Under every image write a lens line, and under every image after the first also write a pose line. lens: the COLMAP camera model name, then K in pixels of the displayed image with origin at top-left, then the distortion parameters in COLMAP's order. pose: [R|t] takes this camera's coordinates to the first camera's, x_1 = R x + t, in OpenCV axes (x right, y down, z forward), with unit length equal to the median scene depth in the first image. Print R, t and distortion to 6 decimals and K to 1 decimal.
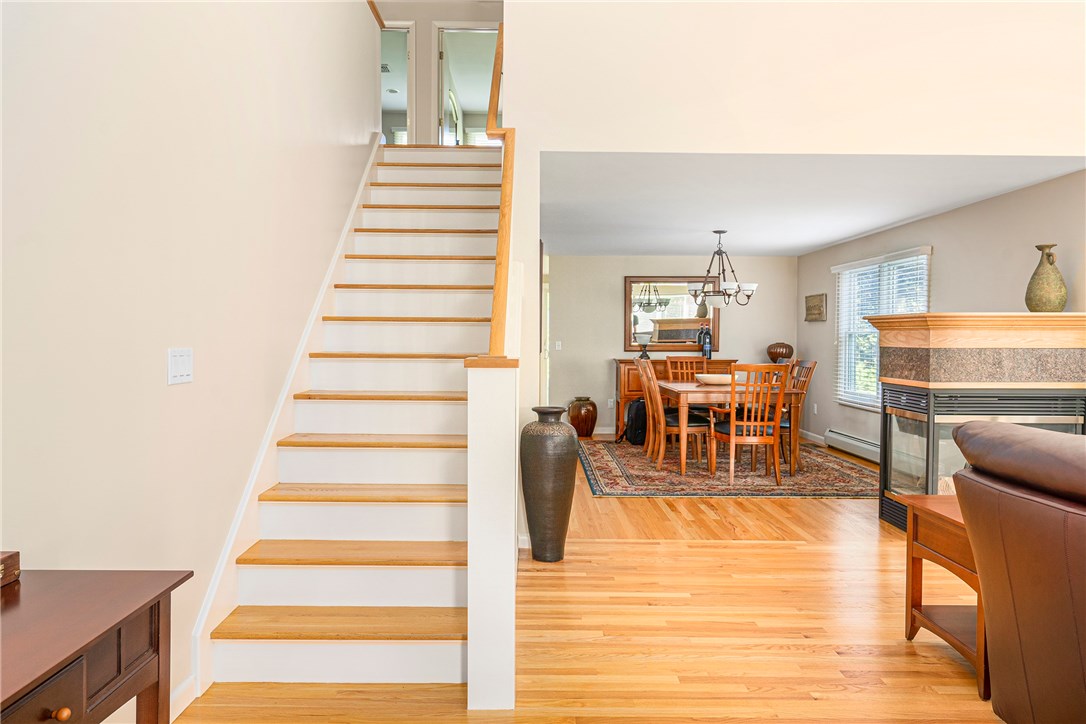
lens RADIAL K [[740.3, 0, 543.0], [0, 740.3, 362.0], [0, 0, 1]] dist [0.002273, -0.000070]
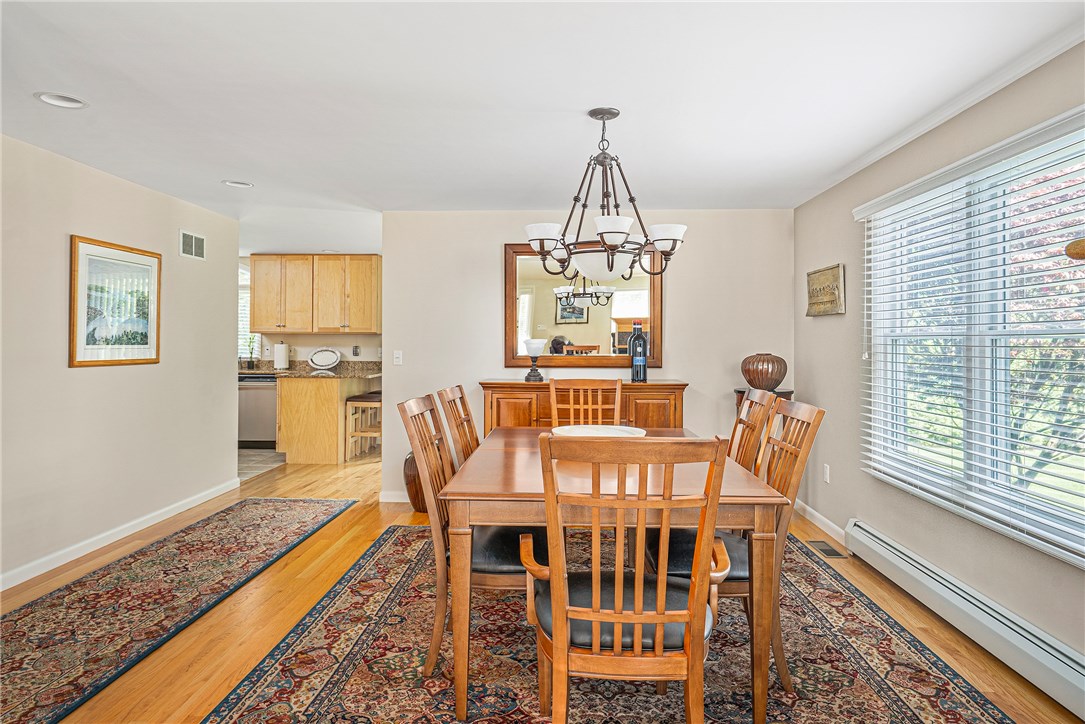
lens RADIAL K [[664.7, 0, 541.4], [0, 664.7, 342.7], [0, 0, 1]] dist [-0.003183, -0.000175]
pose [[0.998205, -0.000424, -0.059883, 0.180902], [-0.001395, 0.999539, -0.030341, -0.018889], [0.059869, 0.030370, 0.997744, 0.478916]]
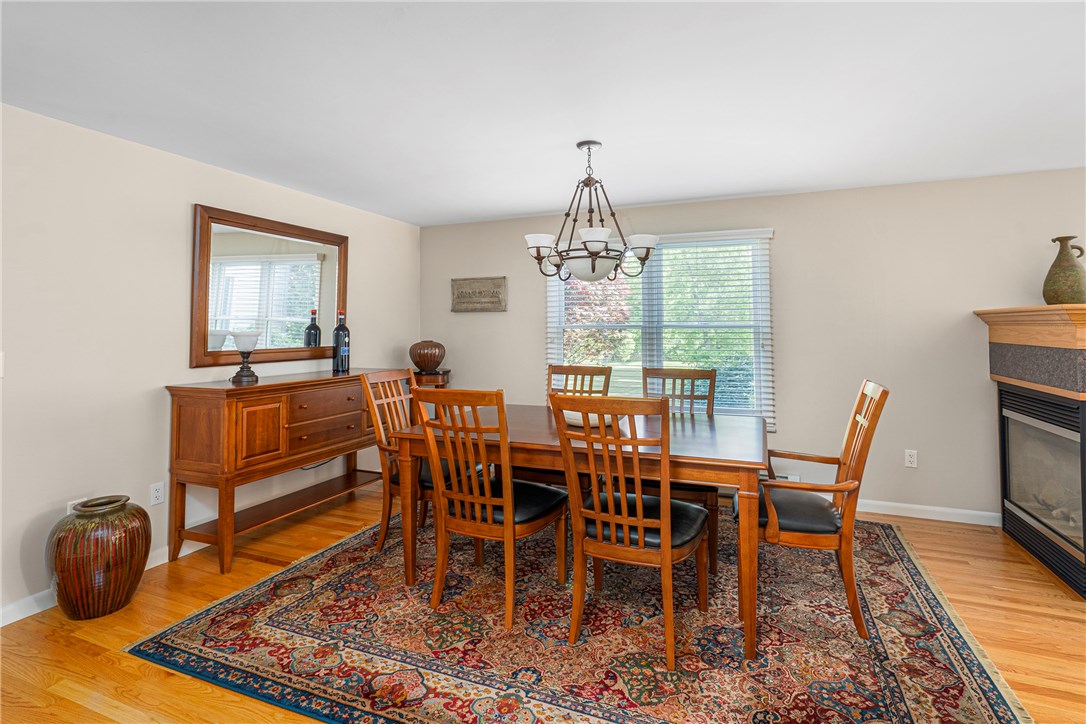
lens RADIAL K [[525.7, 0, 543.5], [0, 525.7, 313.1], [0, 0, 1]] dist [-0.001313, 0.000064]
pose [[0.402284, 0.024994, 0.915174, -0.103240], [0.037105, 0.998361, -0.043577, -0.027003], [-0.914763, 0.051488, 0.400697, 0.707901]]
